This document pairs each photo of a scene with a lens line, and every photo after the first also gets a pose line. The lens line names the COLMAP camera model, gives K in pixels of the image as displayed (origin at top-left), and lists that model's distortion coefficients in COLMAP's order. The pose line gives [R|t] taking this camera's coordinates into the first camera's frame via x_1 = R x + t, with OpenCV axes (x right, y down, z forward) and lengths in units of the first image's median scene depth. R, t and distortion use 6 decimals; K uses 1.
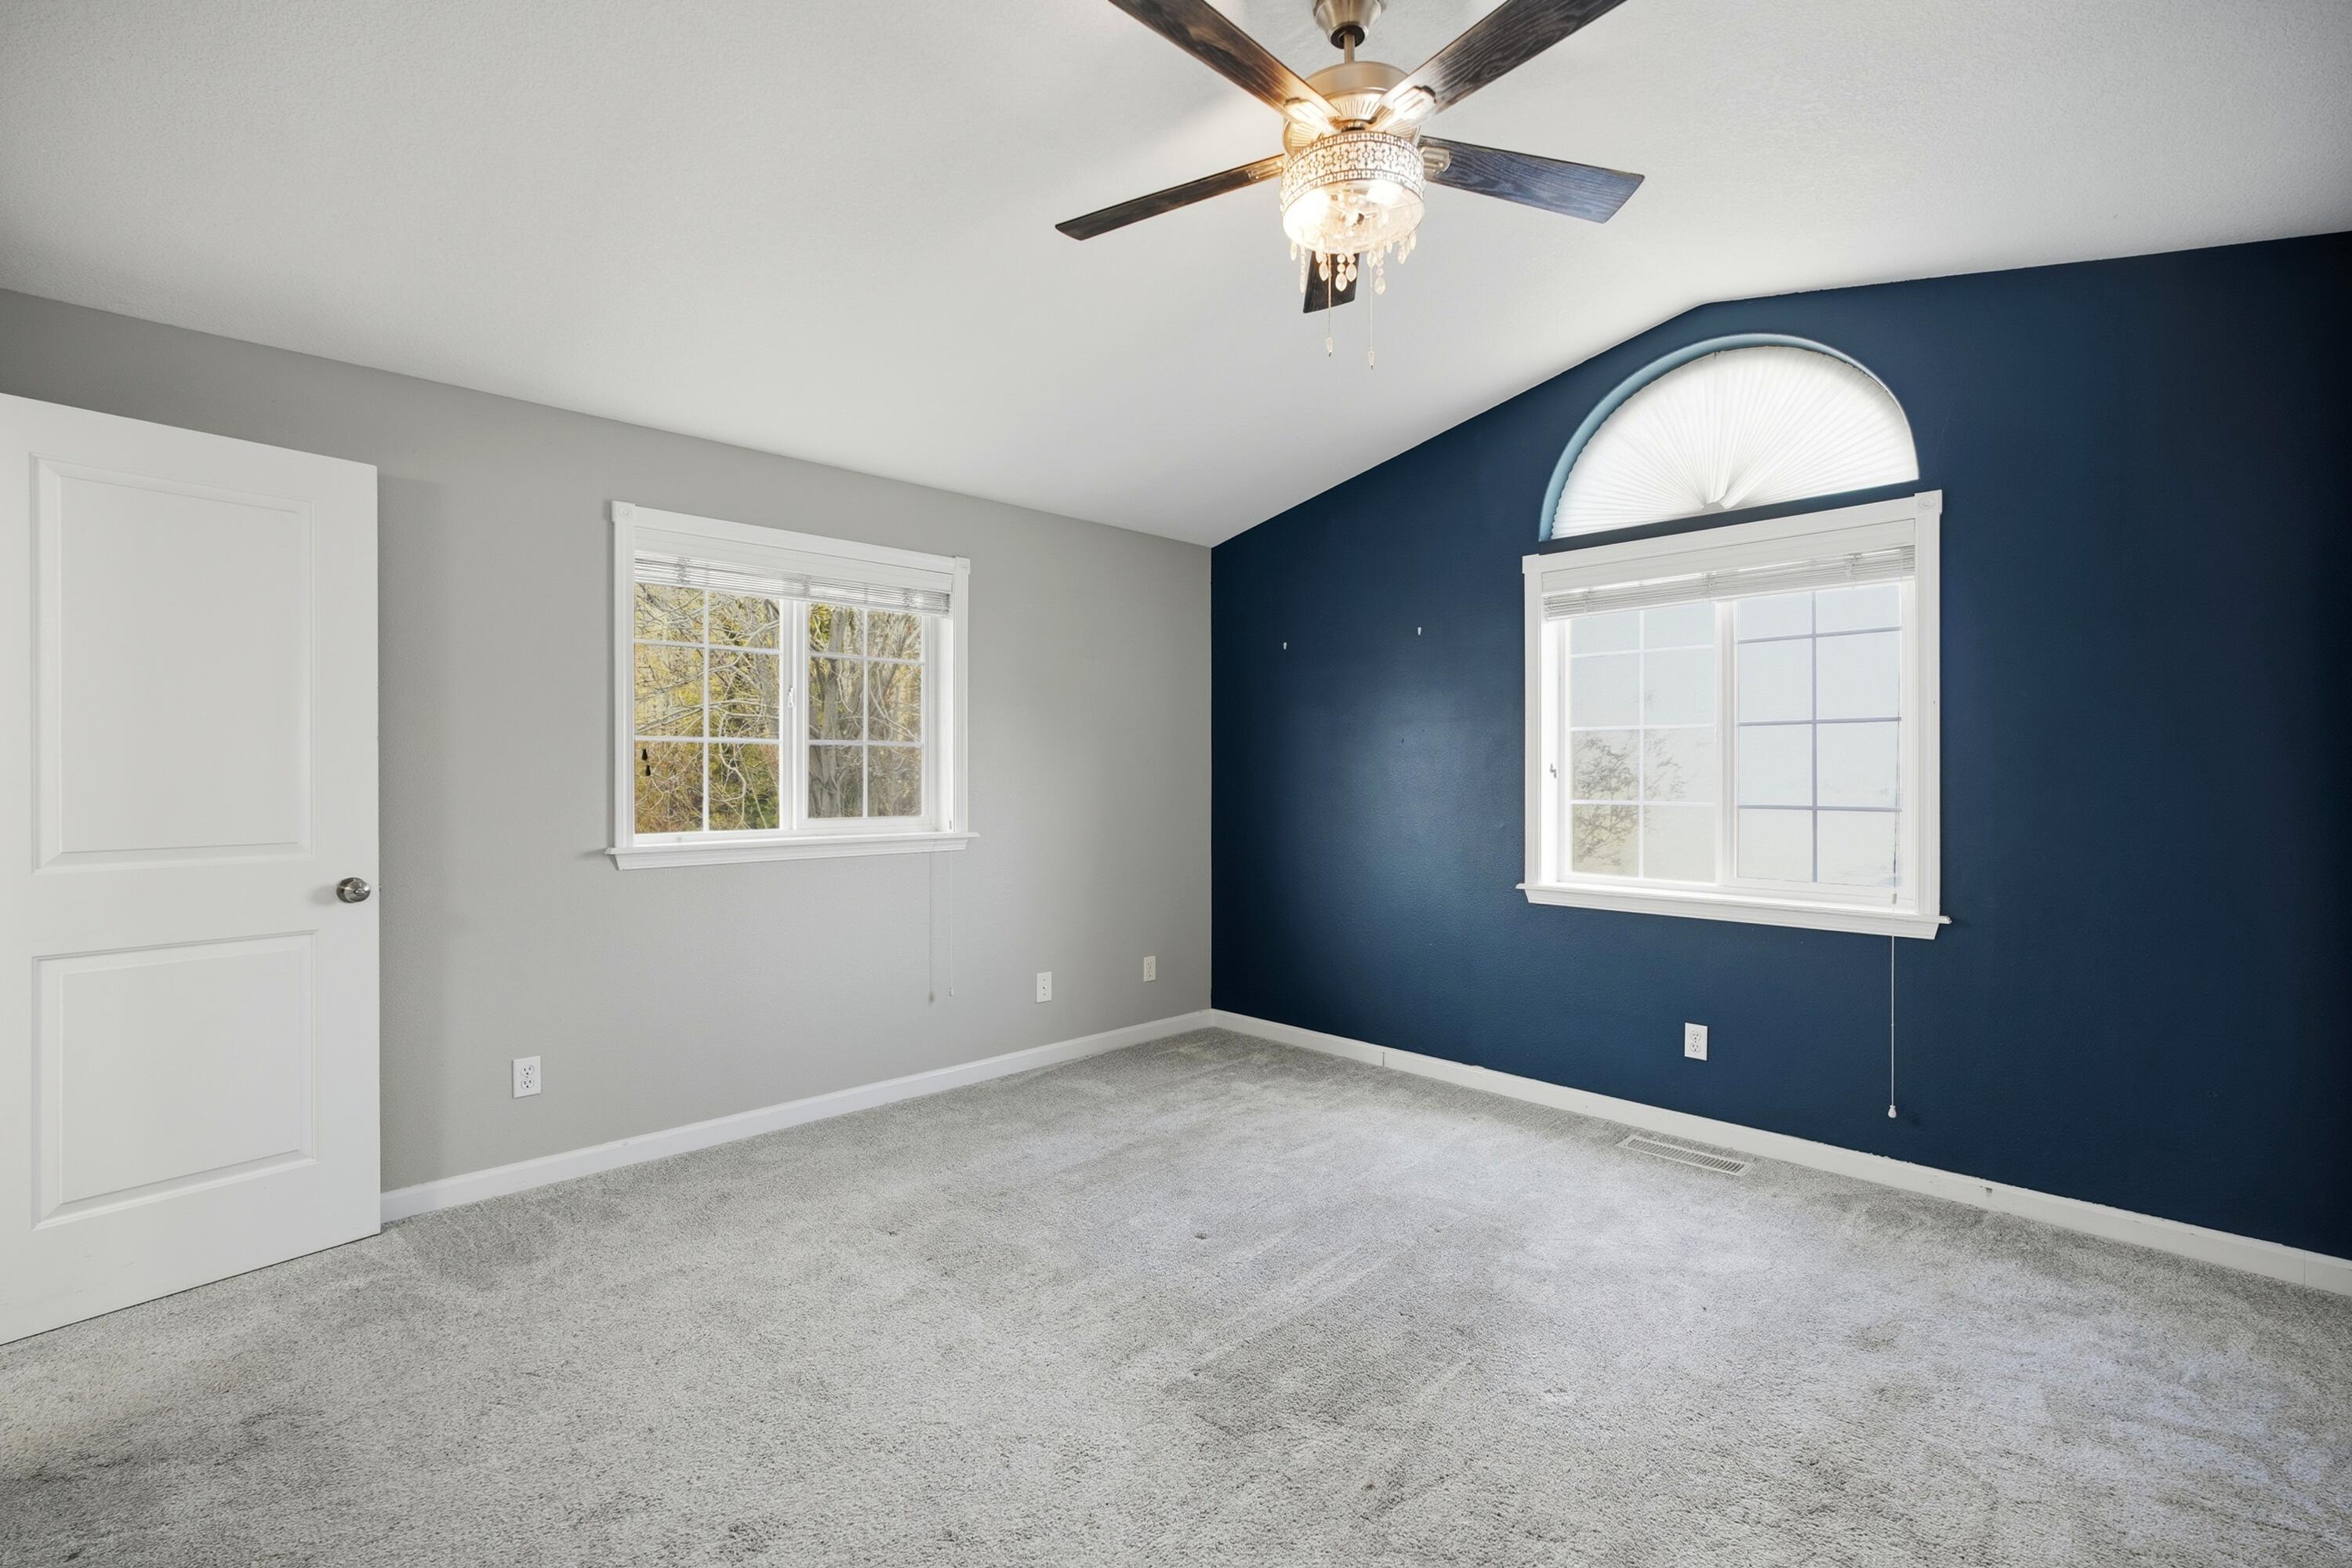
lens RADIAL K [[1050.2, 0, 1174.1], [0, 1050.2, 777.8], [0, 0, 1]] dist [-0.018427, 0.008405]
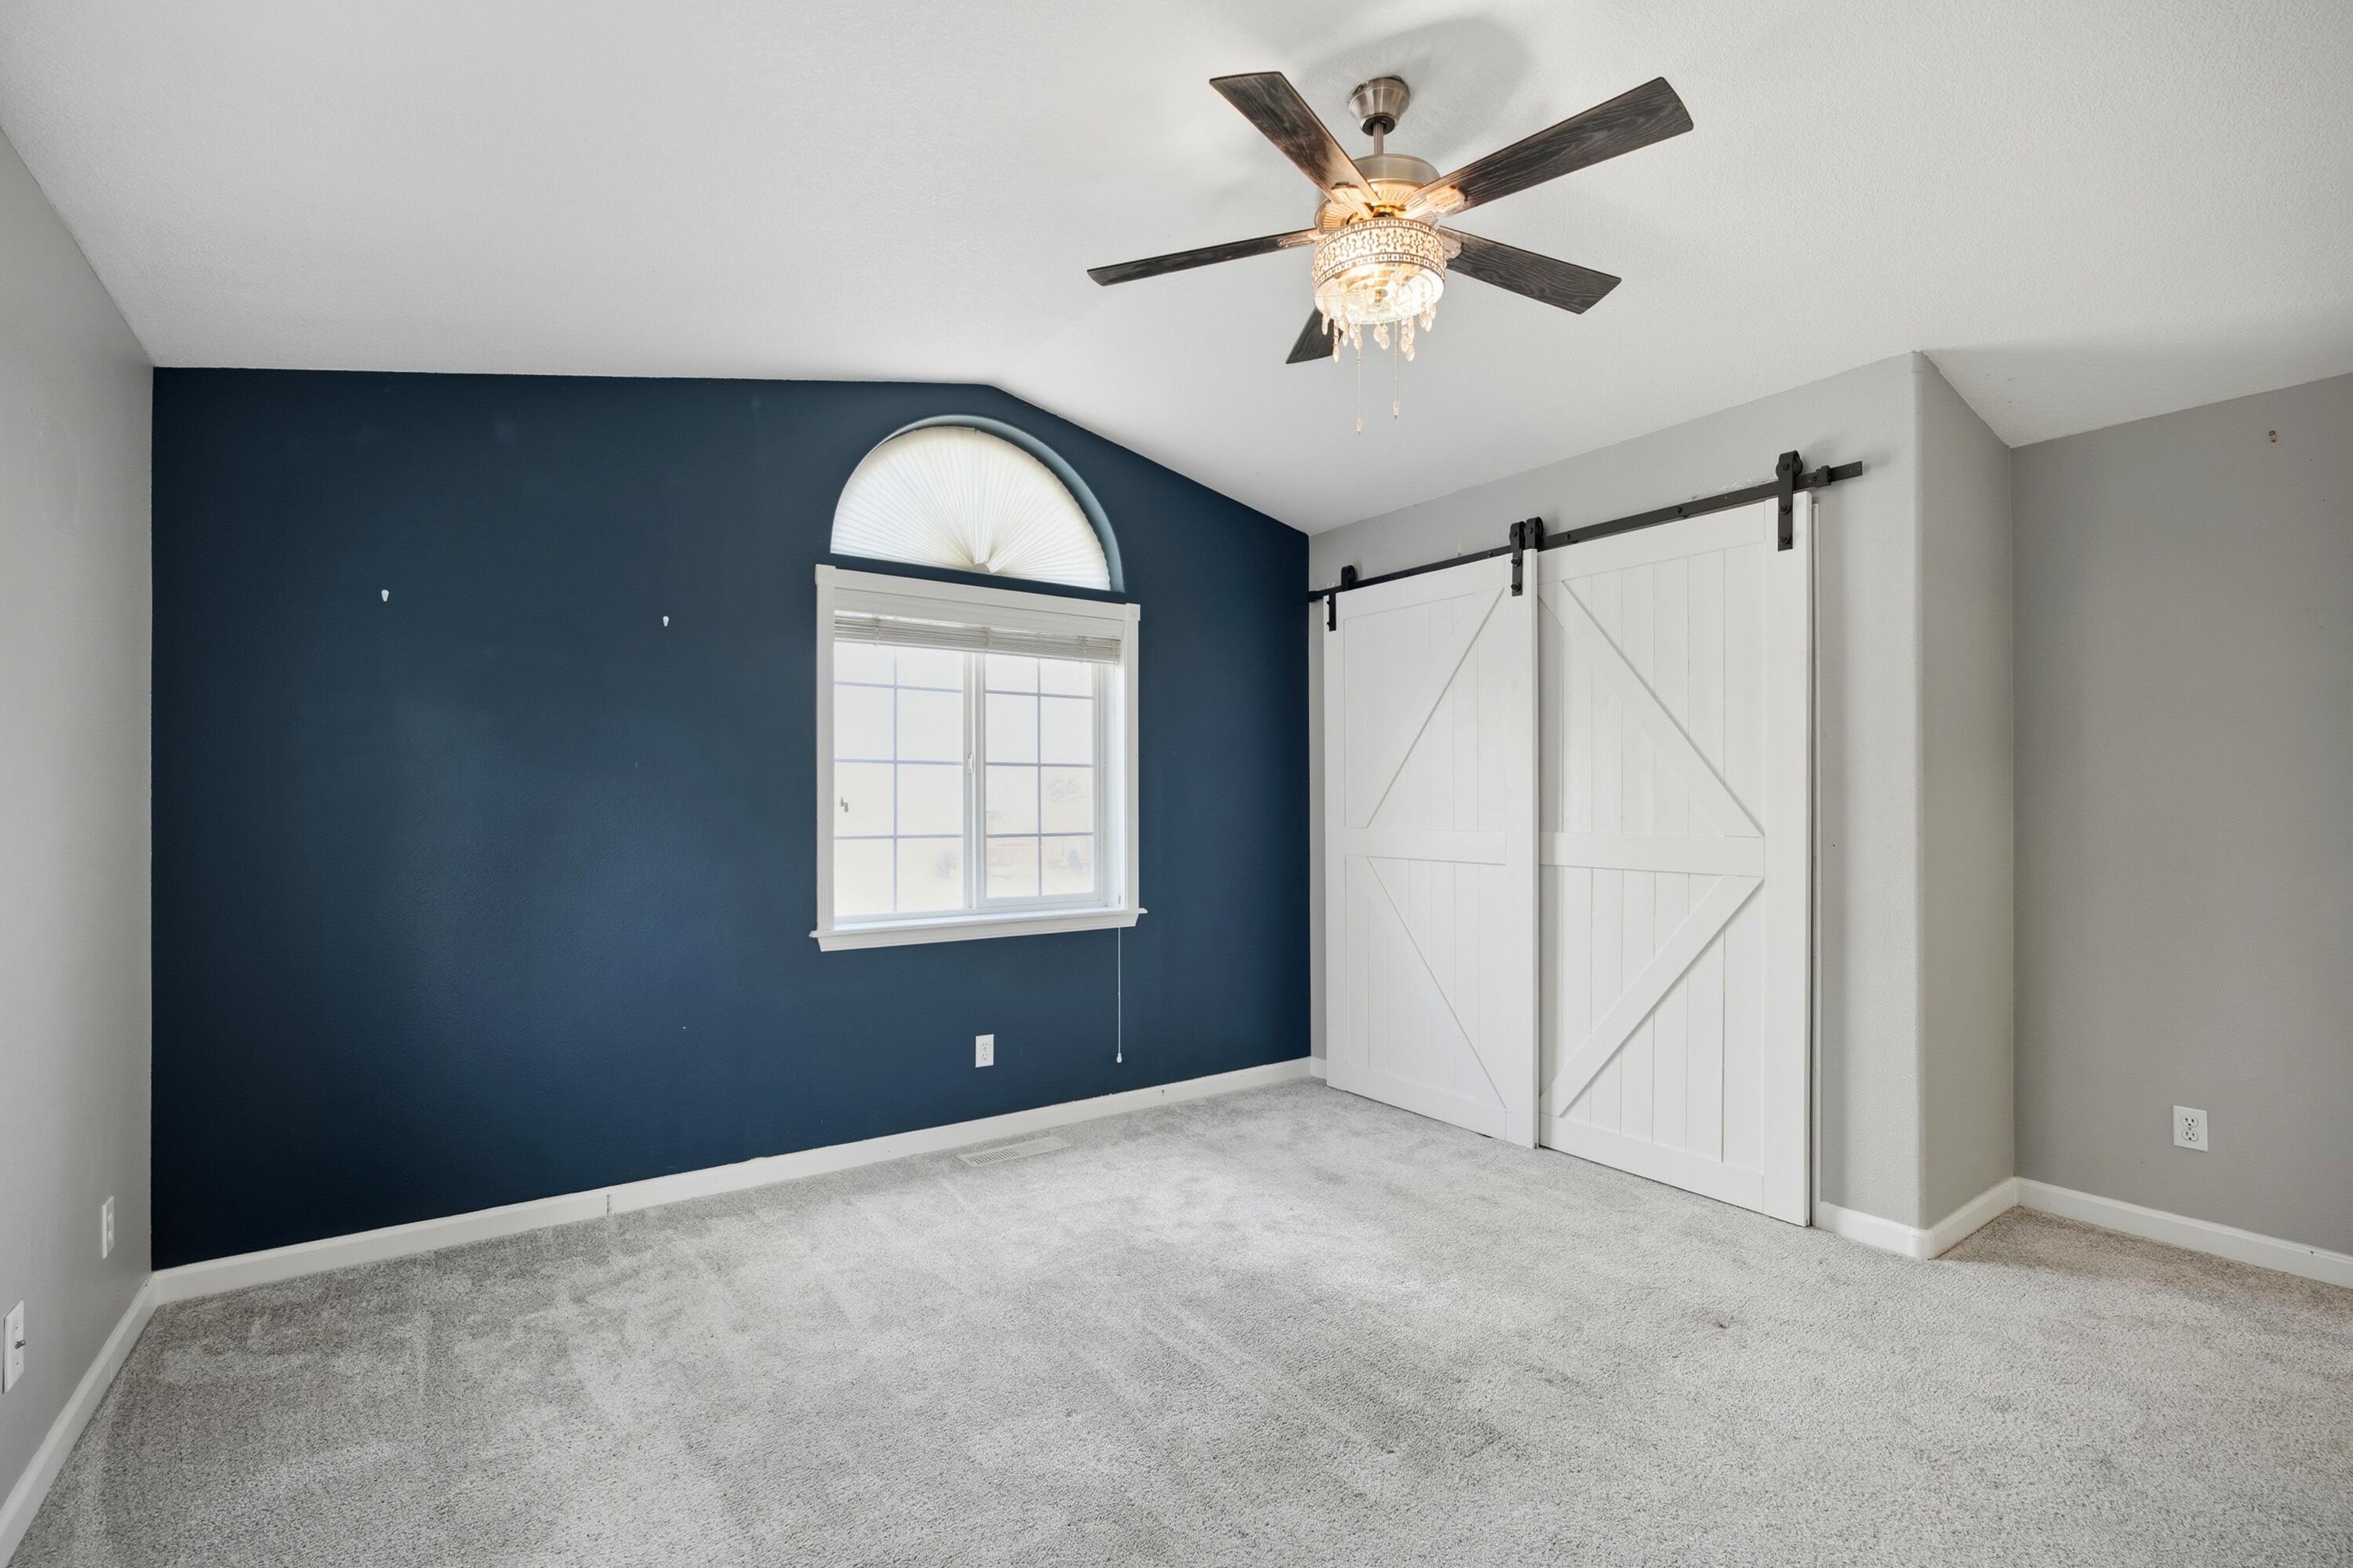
lens RADIAL K [[1050.7, 0, 1176.7], [0, 1050.7, 808.0], [0, 0, 1]] dist [-0.015468, 0.007927]
pose [[0.150113, 0.000046, 0.988669, -0.563425], [0.004259, 0.999991, -0.000694, -0.001493], [-0.988660, 0.004315, 0.150111, 0.634391]]
